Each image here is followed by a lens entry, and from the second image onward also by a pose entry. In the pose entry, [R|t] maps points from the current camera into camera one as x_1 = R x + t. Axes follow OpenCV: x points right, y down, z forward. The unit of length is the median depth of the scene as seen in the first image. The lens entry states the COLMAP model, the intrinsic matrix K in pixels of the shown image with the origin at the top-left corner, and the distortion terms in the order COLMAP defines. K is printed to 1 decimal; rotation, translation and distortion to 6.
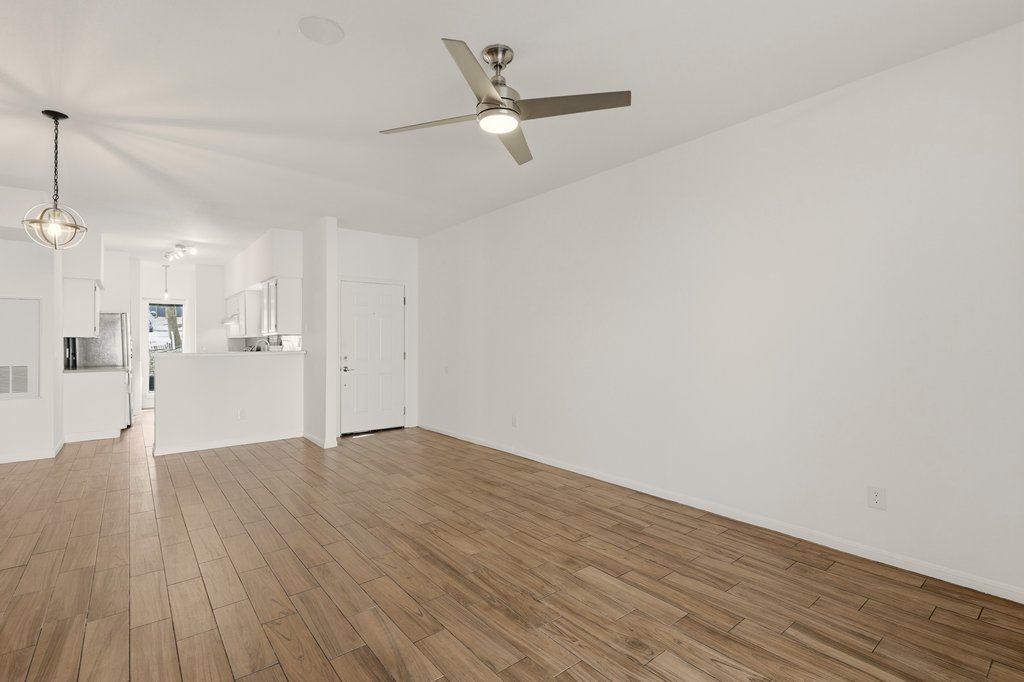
lens RADIAL K [[473.4, 0, 512.2], [0, 473.4, 344.4], [0, 0, 1]] dist [0.000177, -0.008271]
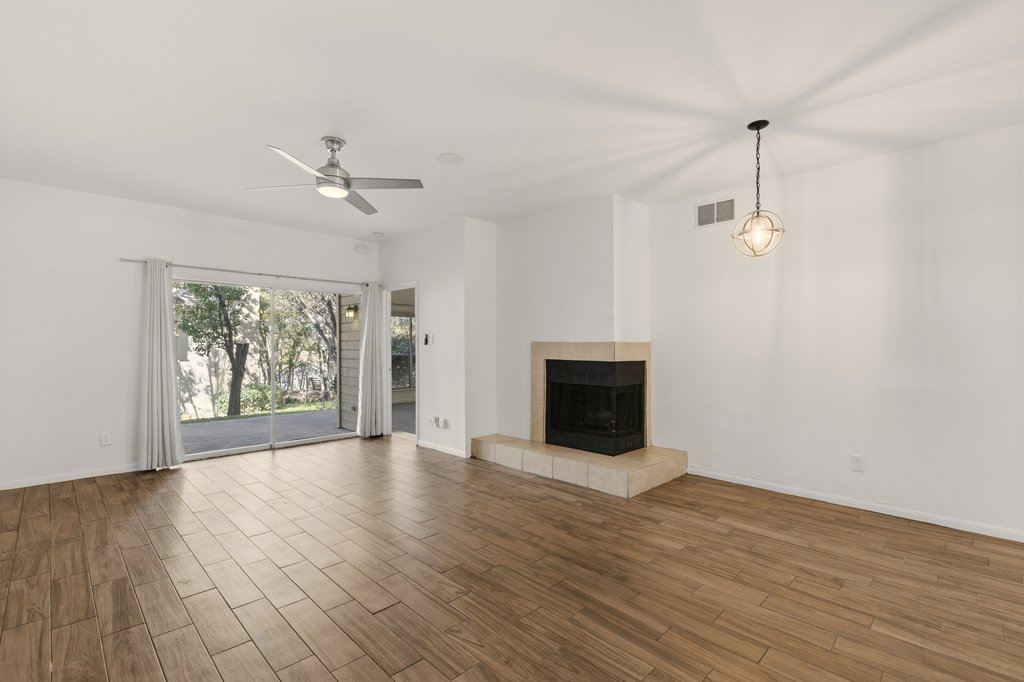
lens RADIAL K [[462.6, 0, 511.5], [0, 462.6, 343.6], [0, 0, 1]] dist [-0.002113, -0.000593]
pose [[-0.994156, 0.004457, -0.107865, -0.291795], [0.003433, 0.999947, 0.009673, -0.021028], [0.107902, 0.009246, -0.994119, 1.746605]]
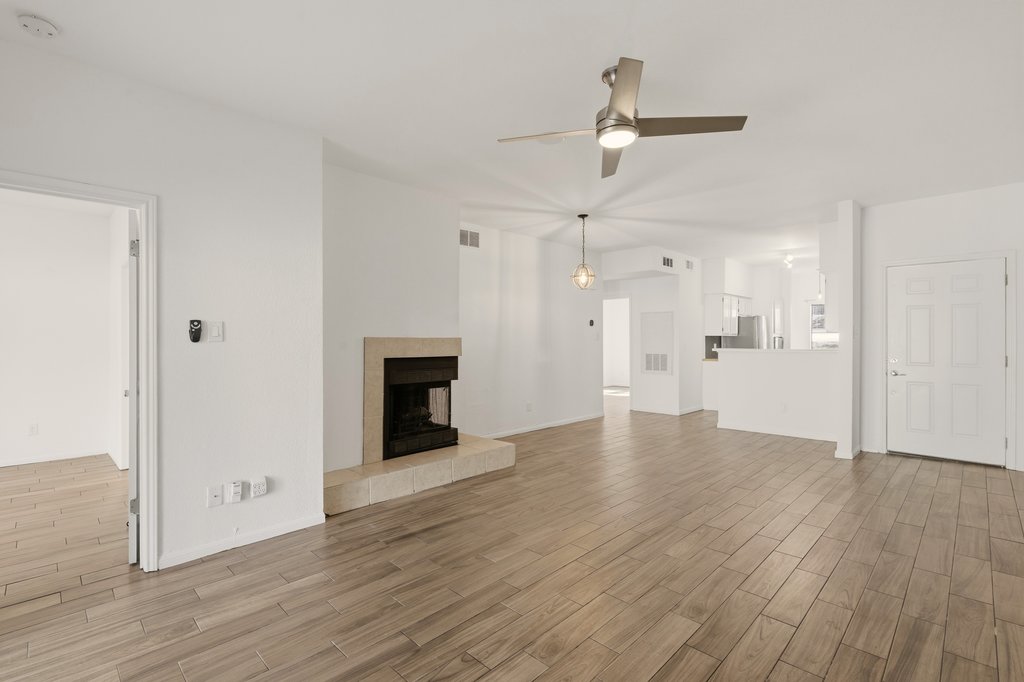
lens RADIAL K [[467.8, 0, 510.1], [0, 467.8, 336.4], [0, 0, 1]] dist [-0.002158, -0.001090]
pose [[0.107877, -0.002814, -0.994160, 0.718608], [-0.003879, 0.999987, -0.003251, -0.011310], [0.994157, 0.004207, 0.107864, 0.466046]]
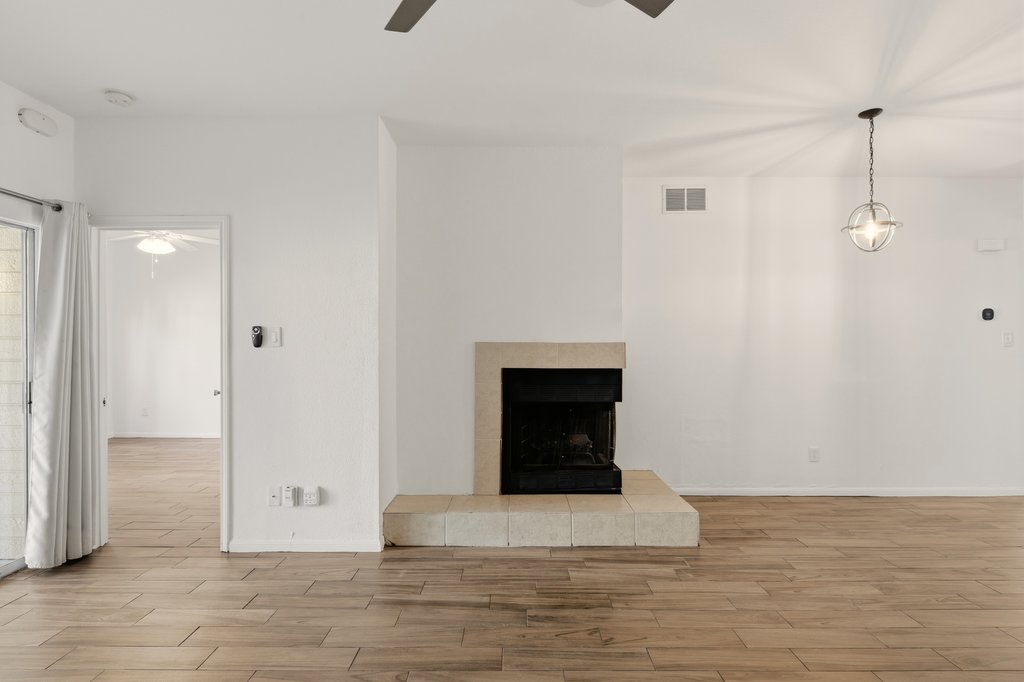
lens RADIAL K [[499.5, 0, 509.5], [0, 499.5, 340.8], [0, 0, 1]] dist [-0.003772, -0.001604]
pose [[-0.632463, -0.001824, -0.774588, 0.264836], [-0.002398, 0.999997, -0.000396, -0.014359], [0.774587, 0.001607, -0.632466, 0.959321]]
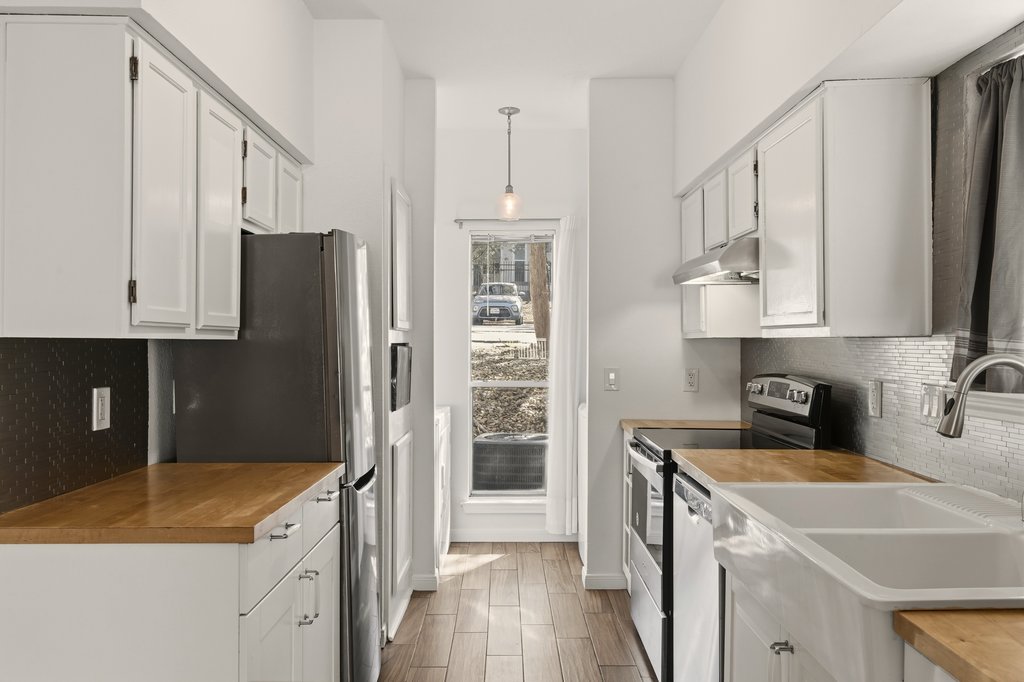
lens RADIAL K [[760.5, 0, 509.0], [0, 760.5, 347.4], [0, 0, 1]] dist [0.003182, -0.001101]
pose [[0.781999, 0.008671, -0.623219, -1.119445], [-0.006327, 0.999962, 0.005972, -0.026470], [0.623248, -0.000727, 0.782024, 1.626302]]
